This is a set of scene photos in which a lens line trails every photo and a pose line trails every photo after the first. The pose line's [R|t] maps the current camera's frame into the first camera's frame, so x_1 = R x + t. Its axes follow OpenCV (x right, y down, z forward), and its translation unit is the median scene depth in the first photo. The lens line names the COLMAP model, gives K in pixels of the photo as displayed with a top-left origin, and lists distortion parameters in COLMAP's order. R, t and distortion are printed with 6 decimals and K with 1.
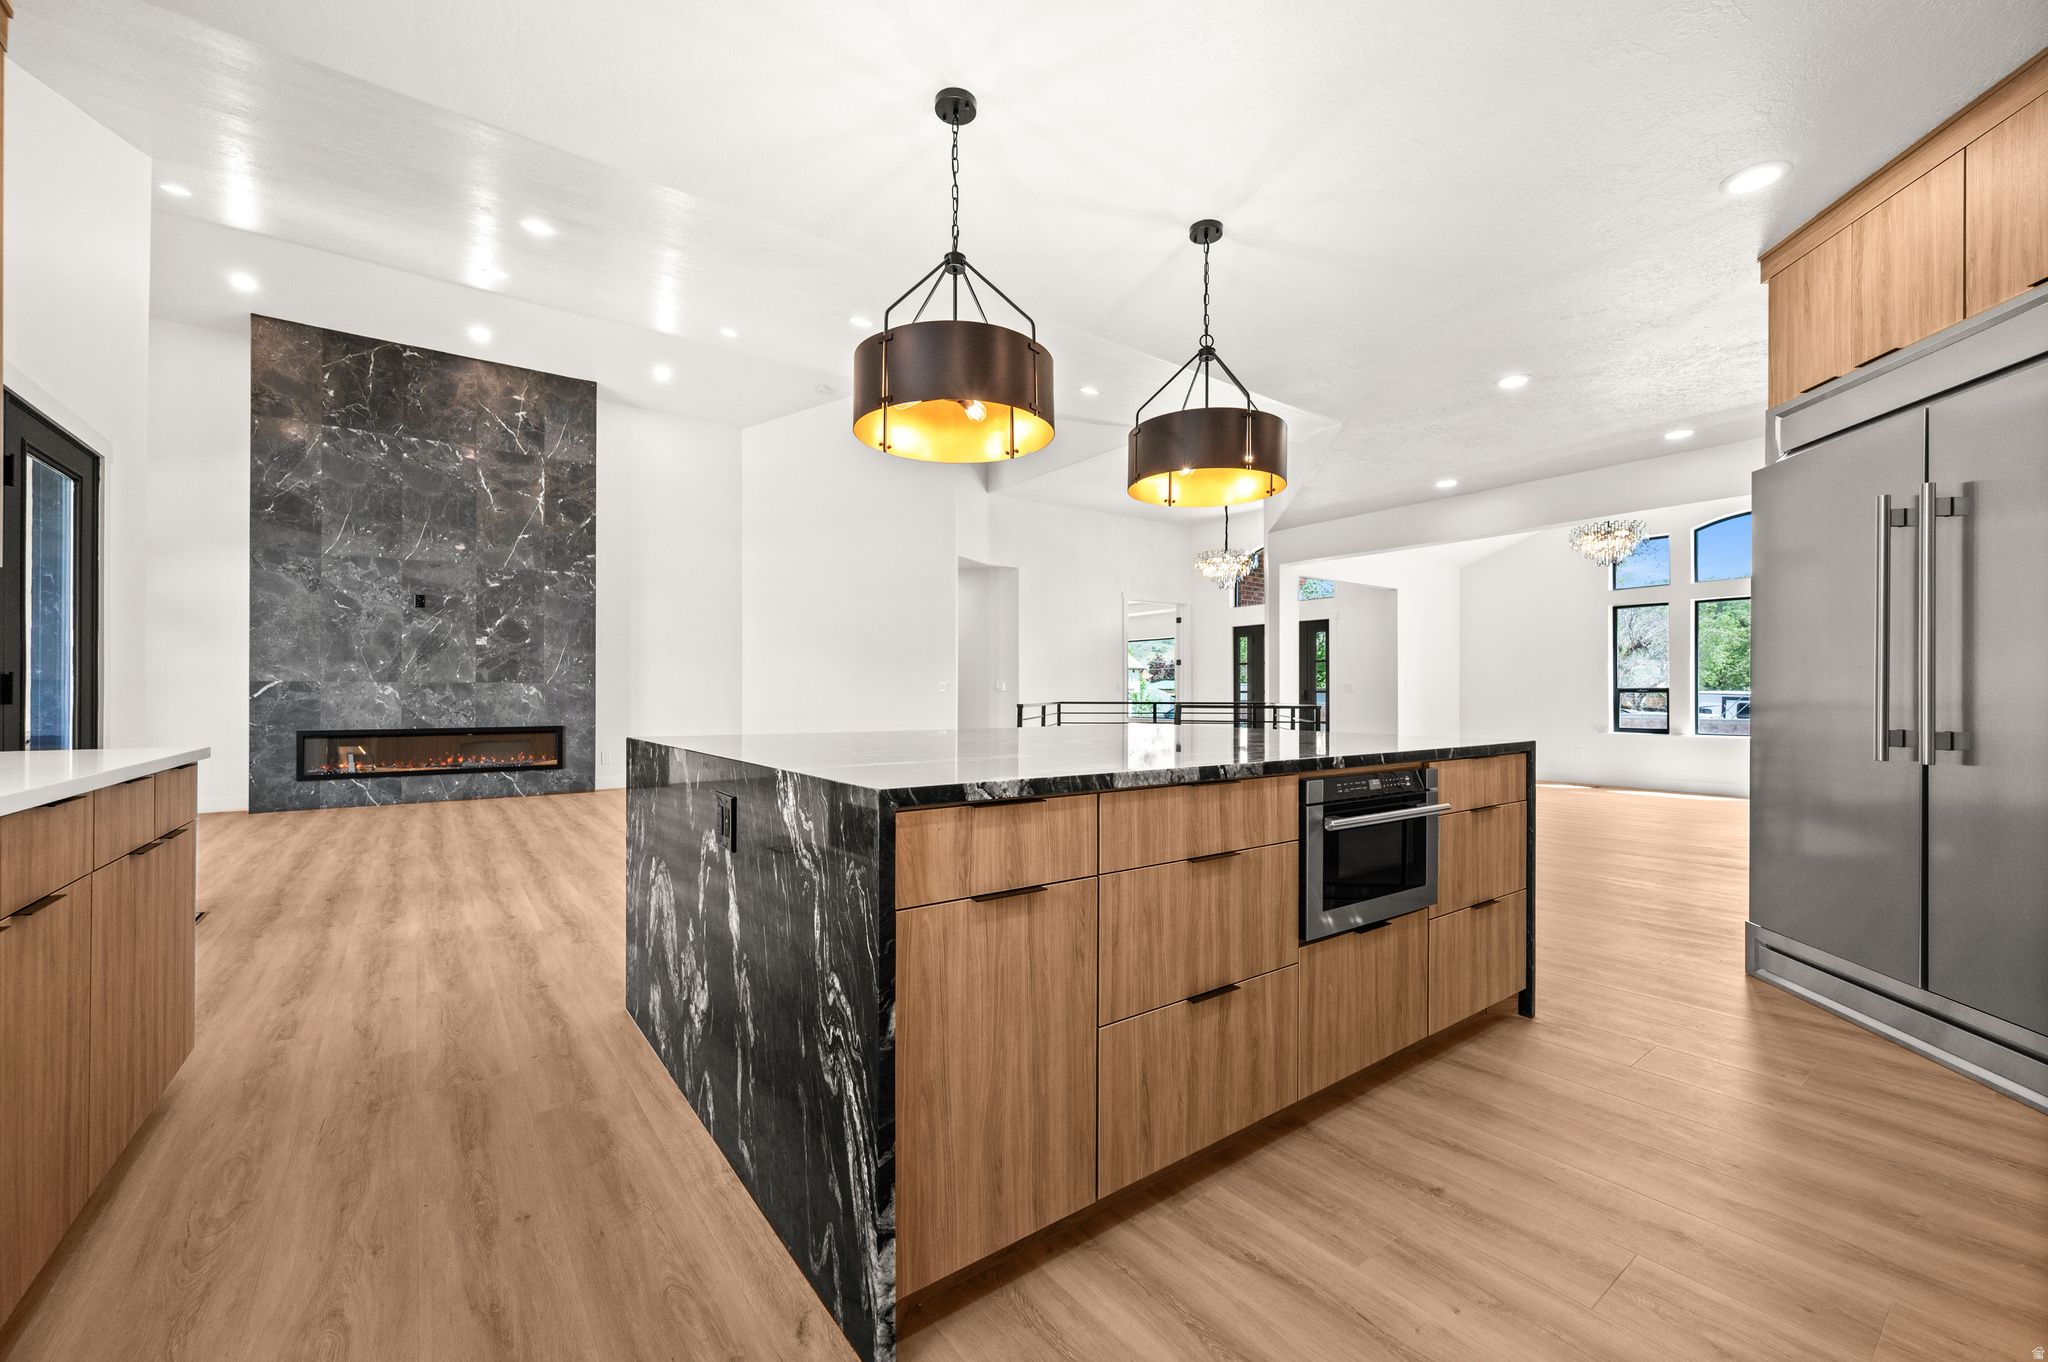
lens RADIAL K [[816.2, 0, 1028.9], [0, 816.2, 693.8], [0, 0, 1]] dist [0.000318, -0.000100]
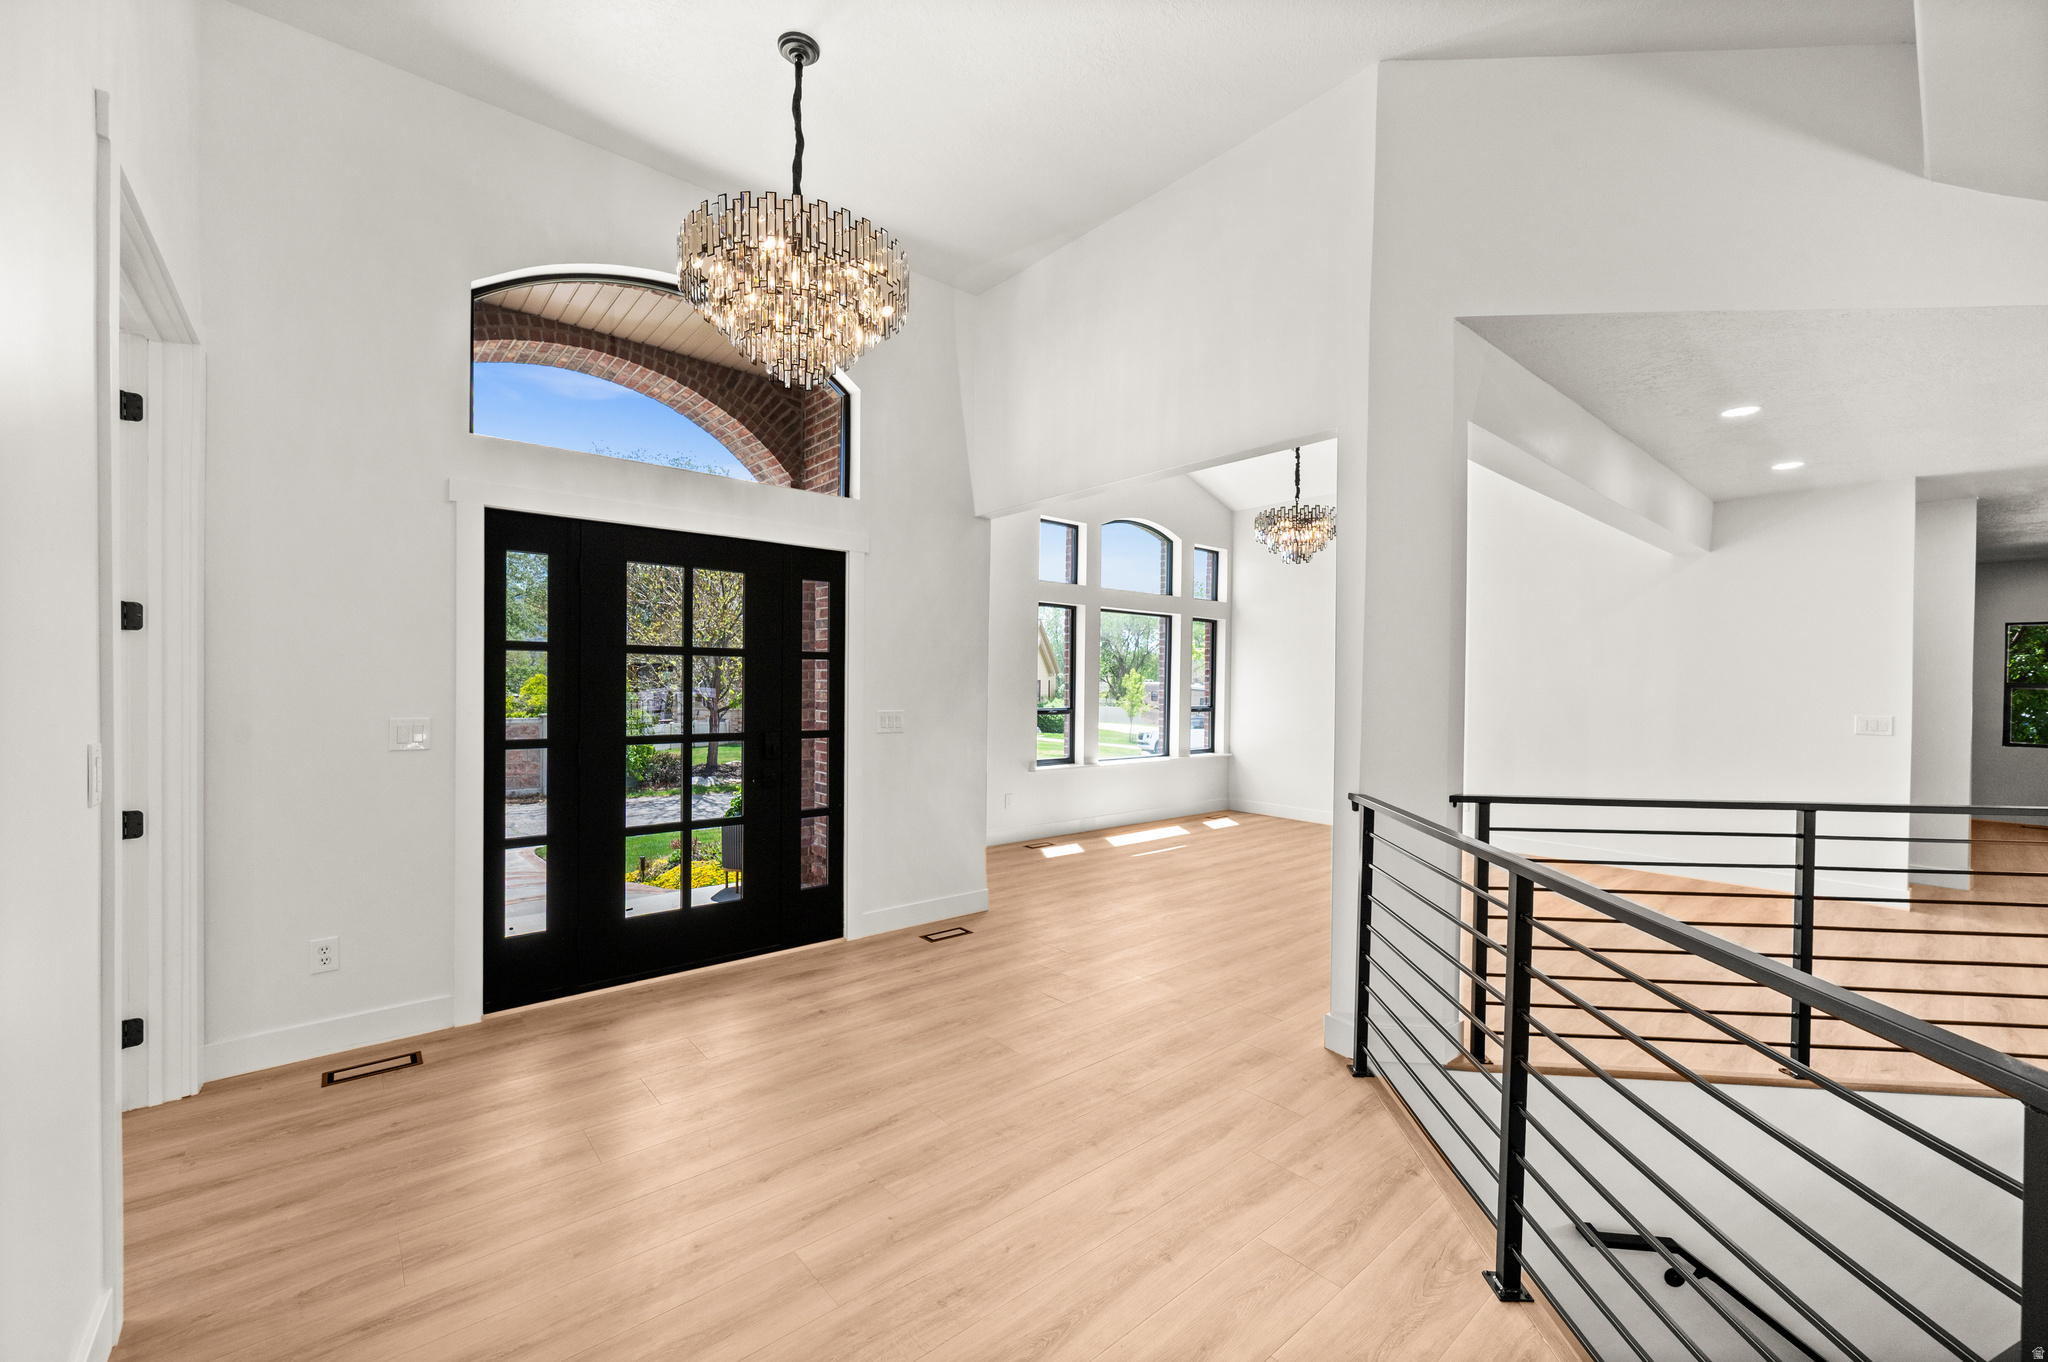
lens RADIAL K [[816.2, 0, 1028.9], [0, 816.2, 693.8], [0, 0, 1]] dist [0.000318, -0.000100]
pose [[-0.076653, -0.014952, 0.996946, -0.120574], [-0.010632, 0.999843, 0.014178, -0.089892], [-0.997001, -0.009512, -0.076800, 2.910578]]
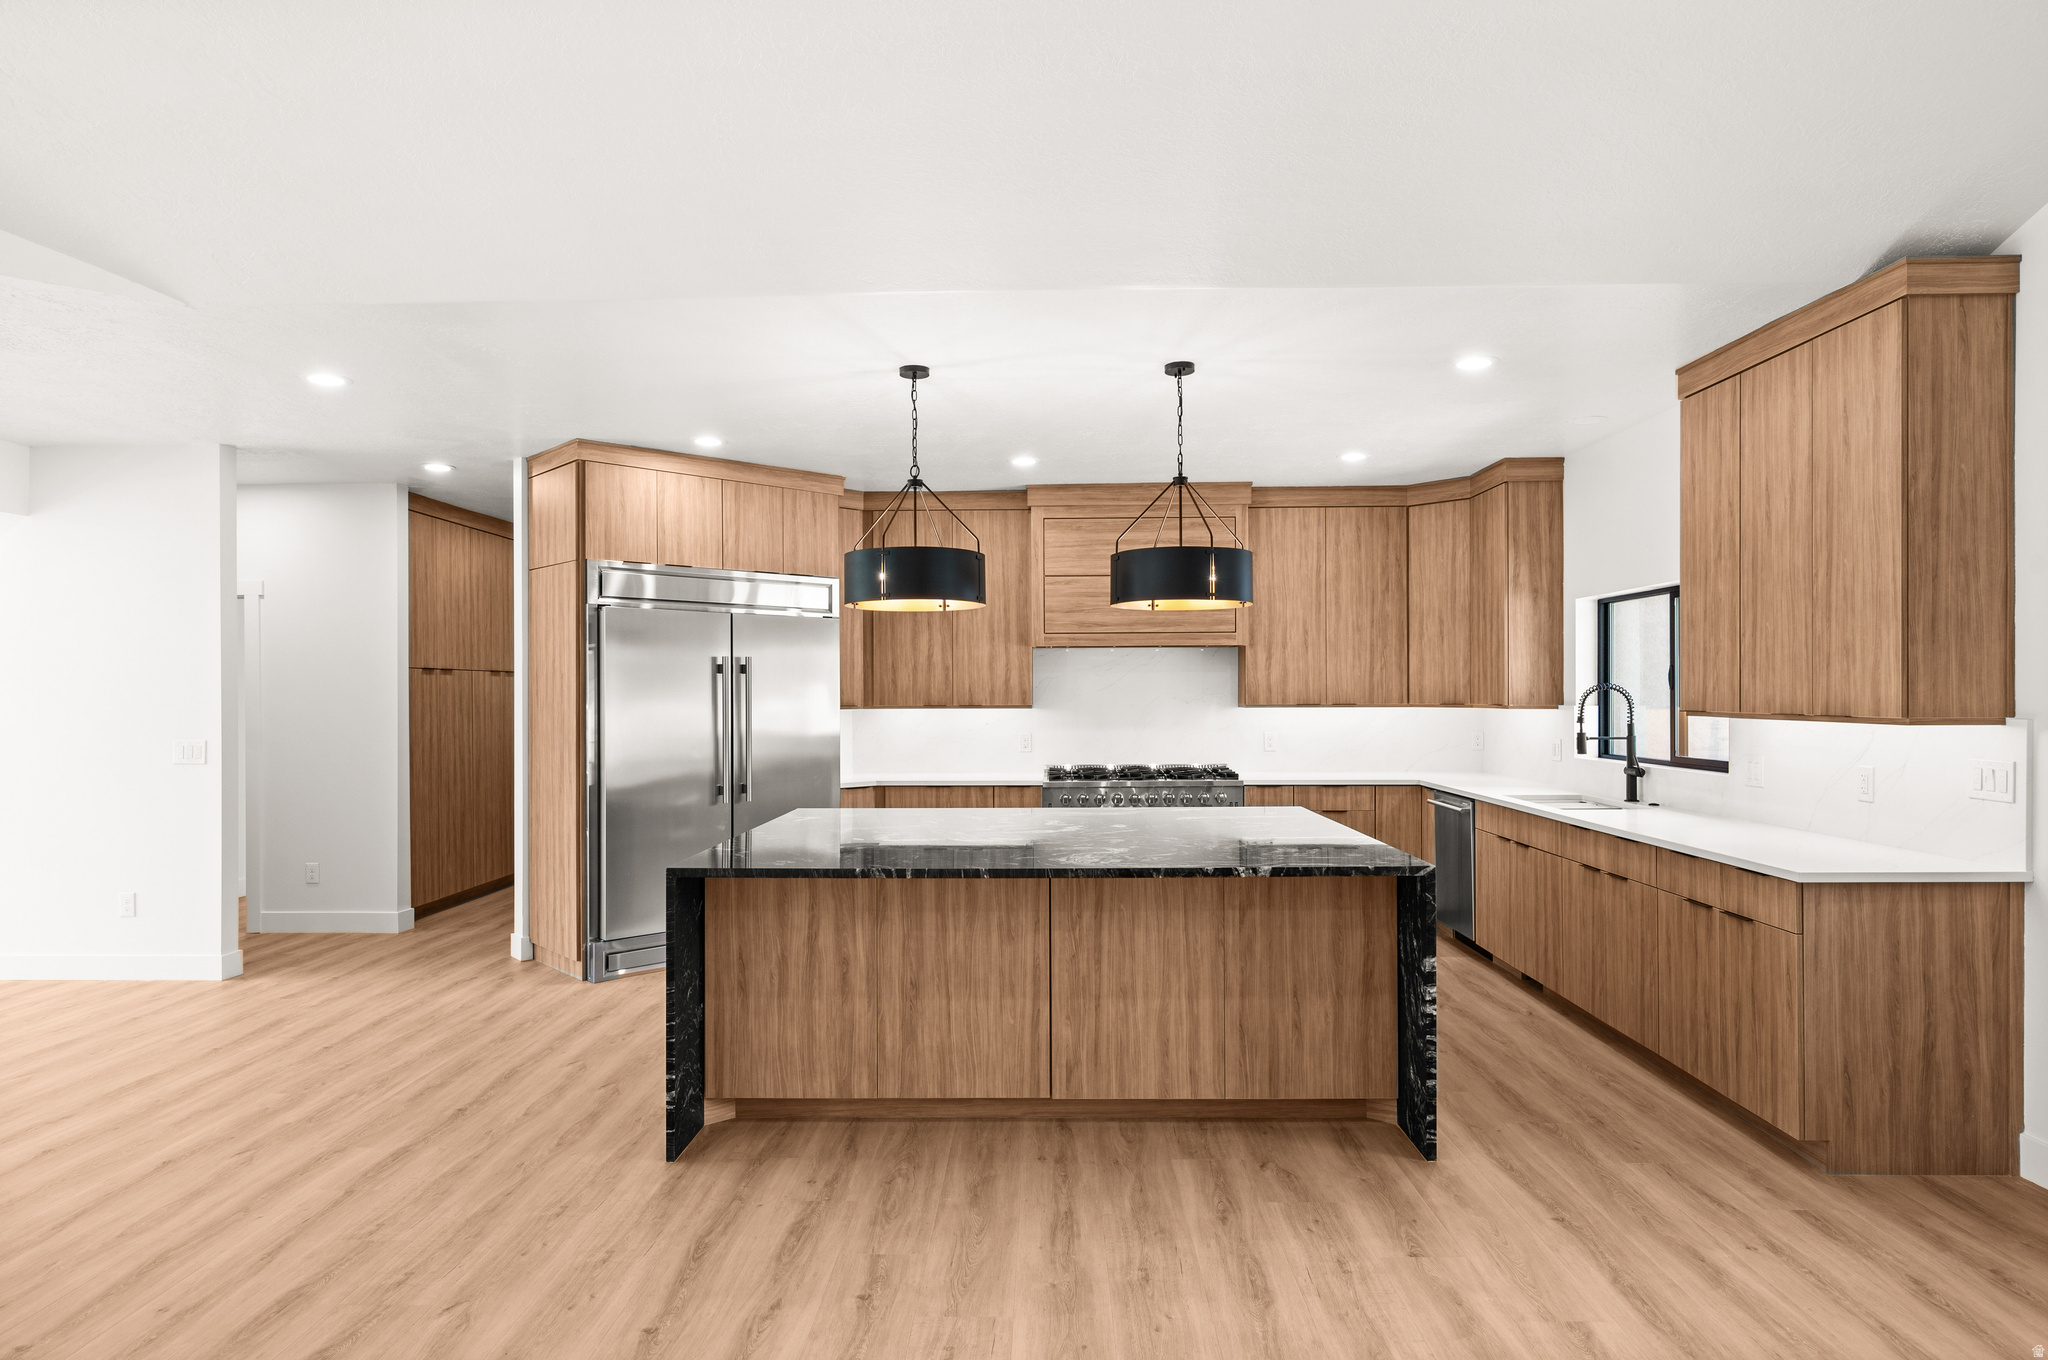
lens RADIAL K [[1141.7, 0, 1030.6], [0, 1141.7, 693.9], [0, 0, 1]] dist [-0.001458, 0.000105]
pose [[-0.790164, 0.001658, 0.612893, -0.720968], [0.002987, 0.999995, 0.001147, -0.111839], [-0.612888, 0.002737, -0.790165, 1.795697]]
